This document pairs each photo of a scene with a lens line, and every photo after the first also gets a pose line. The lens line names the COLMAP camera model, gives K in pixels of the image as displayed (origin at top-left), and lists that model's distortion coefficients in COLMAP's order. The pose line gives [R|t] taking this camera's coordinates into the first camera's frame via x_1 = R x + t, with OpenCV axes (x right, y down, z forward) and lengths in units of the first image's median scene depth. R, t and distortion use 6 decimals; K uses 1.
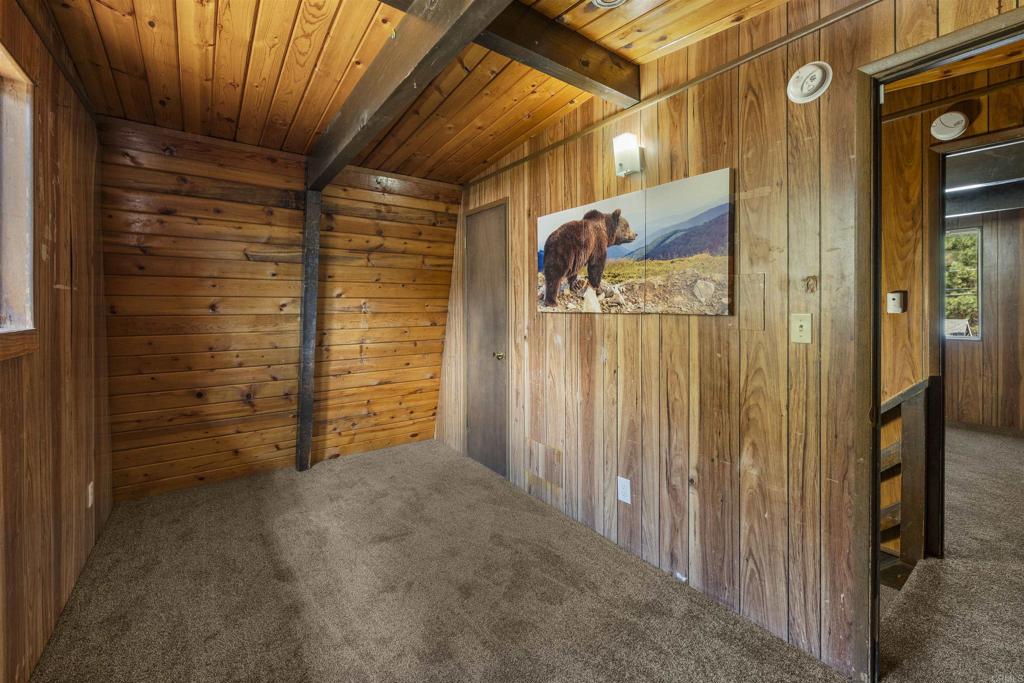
lens RADIAL K [[415.8, 0, 507.5], [0, 415.8, 311.3], [0, 0, 1]] dist [0.001108, 0.000035]
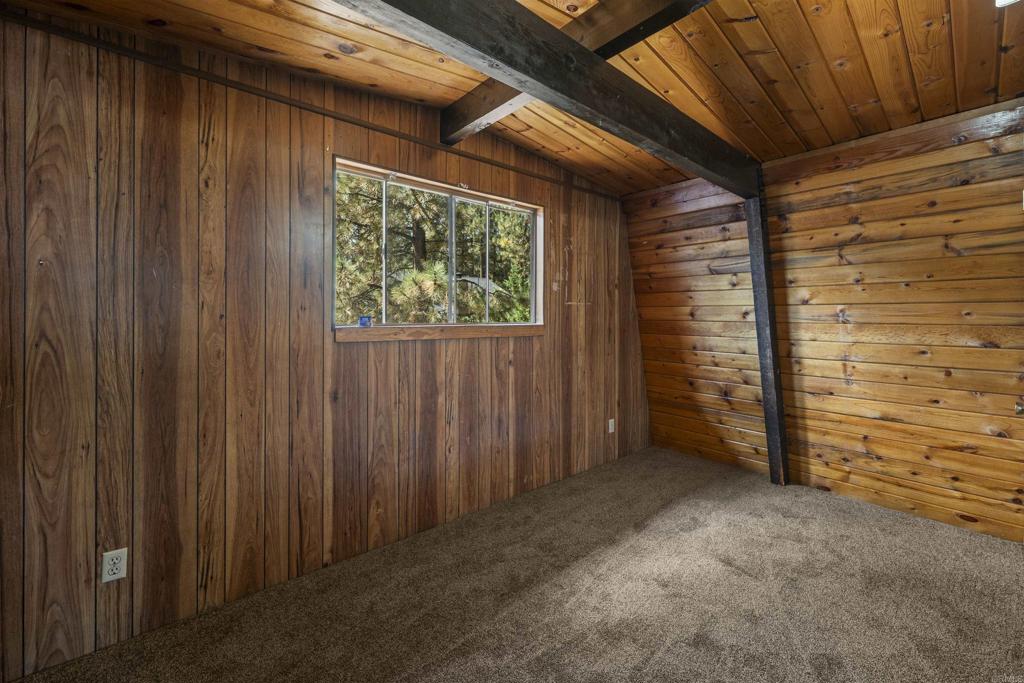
lens RADIAL K [[416.6, 0, 516.0], [0, 416.6, 317.2], [0, 0, 1]] dist [0.000830, 0.000036]
pose [[0.088129, 0.009918, -0.996060, 0.454653], [-0.014752, 0.999854, 0.008651, -0.004784], [0.996000, 0.013932, 0.088263, 0.333260]]
